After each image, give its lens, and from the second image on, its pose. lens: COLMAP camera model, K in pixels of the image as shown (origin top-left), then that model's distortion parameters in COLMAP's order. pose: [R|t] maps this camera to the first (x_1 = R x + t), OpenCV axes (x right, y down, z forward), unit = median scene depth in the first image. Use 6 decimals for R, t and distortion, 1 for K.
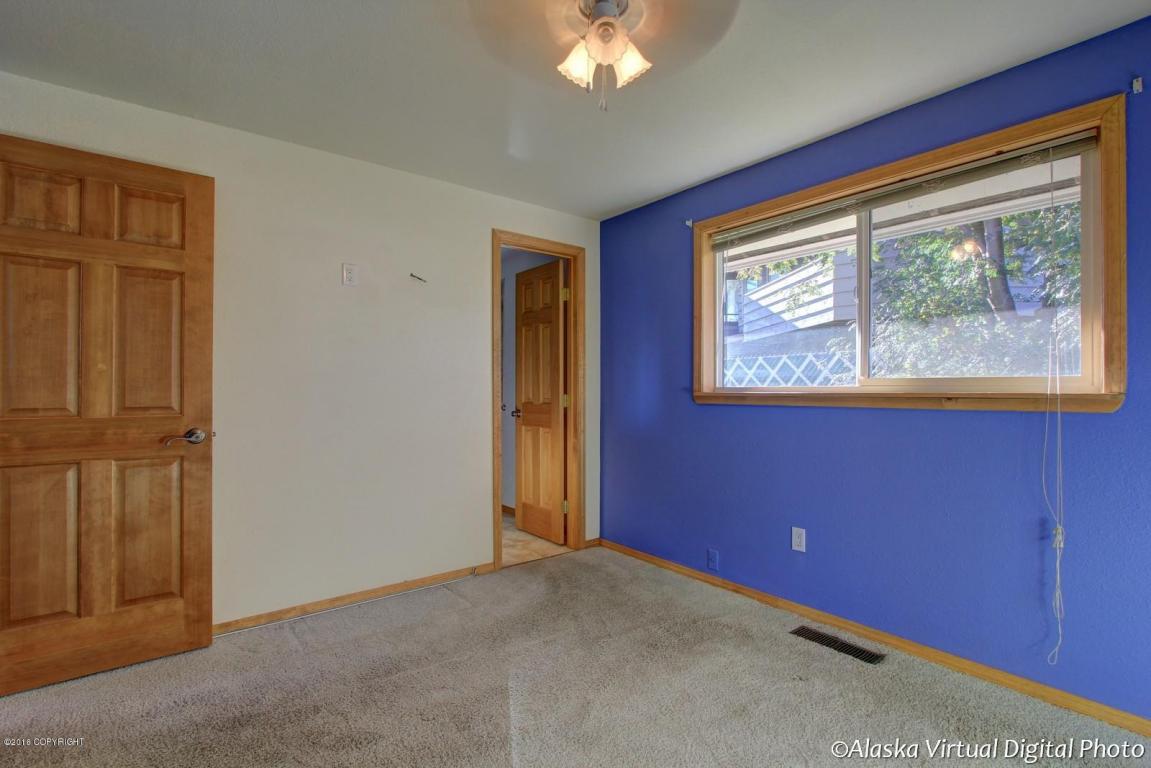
lens RADIAL K [[525.5, 0, 578.3], [0, 525.5, 388.3], [0, 0, 1]] dist [-0.014465, -0.000198]
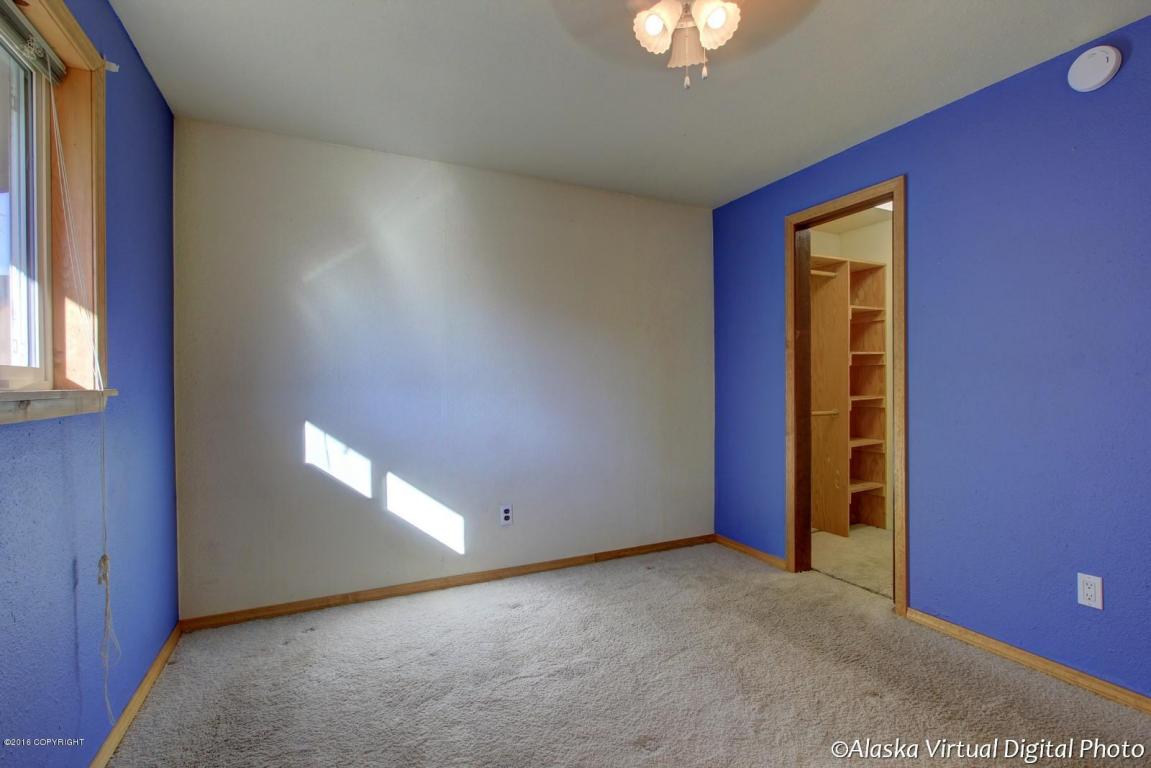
lens RADIAL K [[525.5, 0, 578.3], [0, 525.5, 388.3], [0, 0, 1]] dist [-0.014465, -0.000198]
pose [[-0.973480, 0.000476, 0.228774, 0.024928], [0.000419, 1.000000, -0.000295, 0.006899], [-0.228774, -0.000192, -0.973480, 1.148599]]
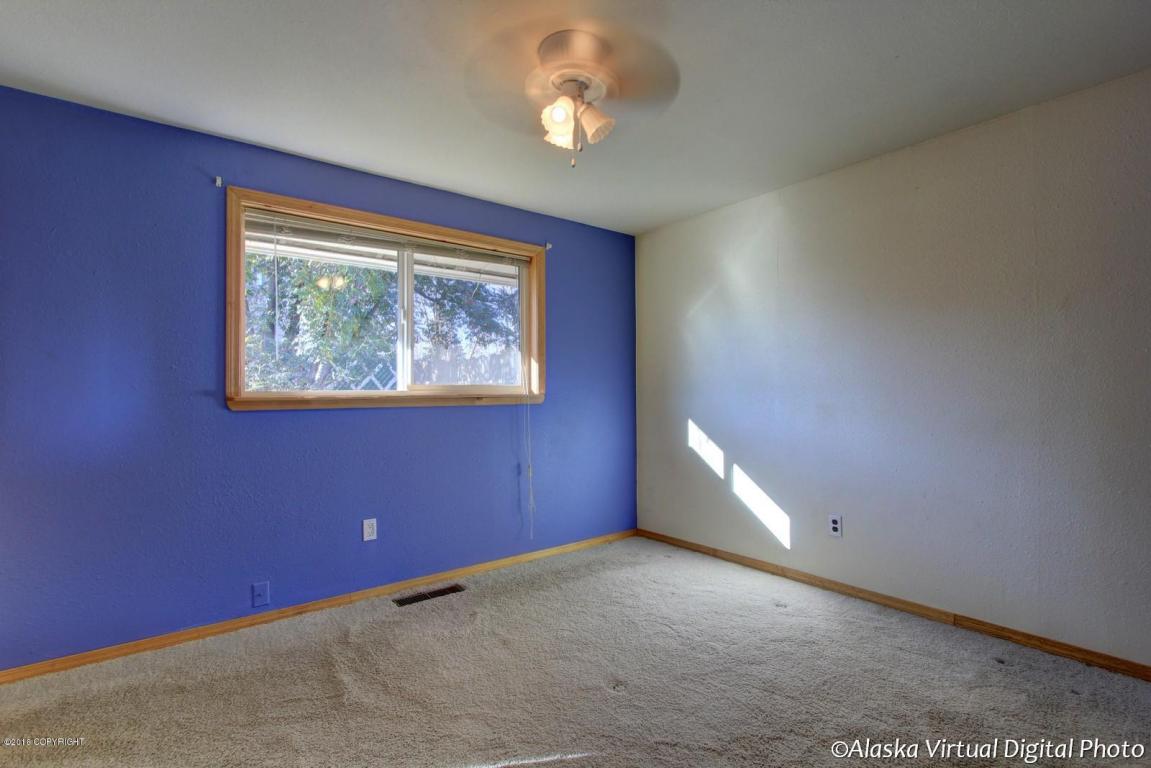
lens RADIAL K [[525.5, 0, 578.3], [0, 525.5, 388.3], [0, 0, 1]] dist [-0.014465, -0.000198]
pose [[0.011182, 0.004335, 0.999928, -0.690703], [0.002419, 0.999988, -0.004363, -0.001241], [-0.999935, 0.002468, 0.011171, 0.565978]]
